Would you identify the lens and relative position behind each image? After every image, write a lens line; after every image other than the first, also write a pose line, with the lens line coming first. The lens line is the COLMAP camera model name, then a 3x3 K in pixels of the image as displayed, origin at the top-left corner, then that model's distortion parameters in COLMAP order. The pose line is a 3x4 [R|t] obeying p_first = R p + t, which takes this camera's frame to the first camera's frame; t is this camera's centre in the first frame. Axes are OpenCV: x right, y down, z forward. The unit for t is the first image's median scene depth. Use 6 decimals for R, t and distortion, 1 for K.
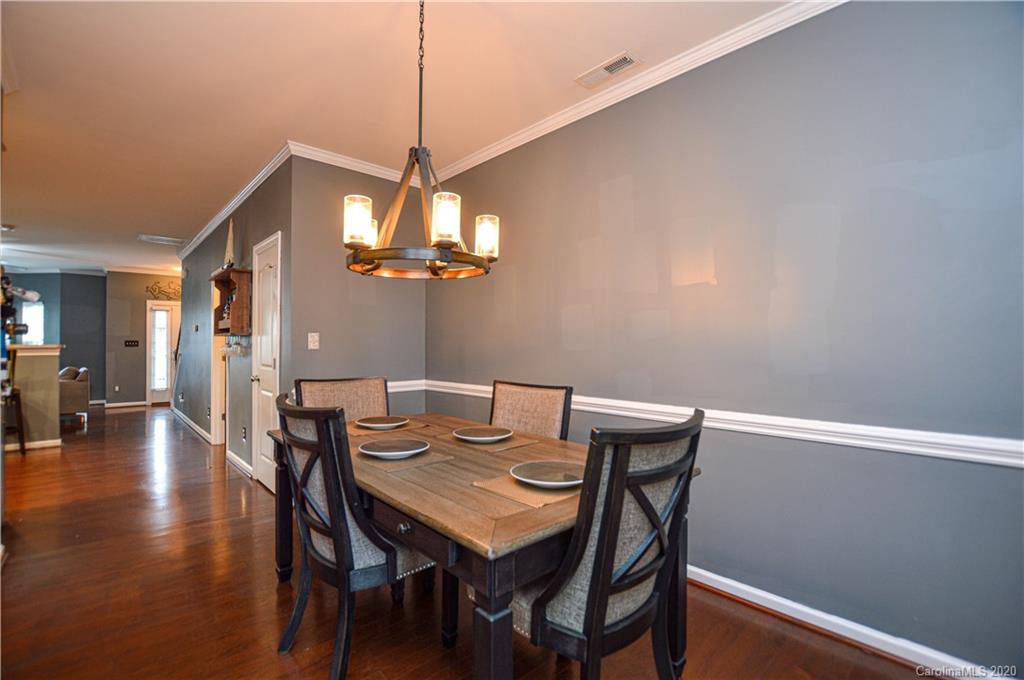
lens RADIAL K [[455.3, 0, 511.0], [0, 455.3, 342.9], [0, 0, 1]] dist [-0.024883, 0.000223]
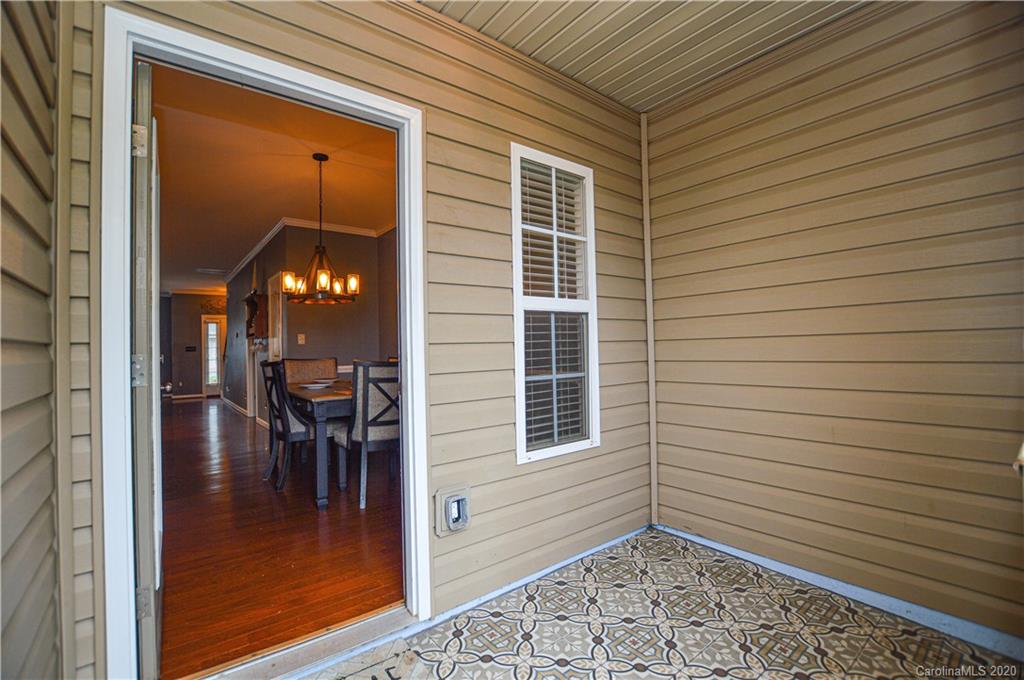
lens RADIAL K [[455.3, 0, 510.3], [0, 455.3, 343.8], [0, 0, 1]] dist [-0.024883, 0.000223]
pose [[0.996573, -0.022546, -0.079584, 0.261363], [0.022099, 0.999735, -0.006490, 0.023649], [0.079709, 0.004709, 0.996807, -0.330415]]
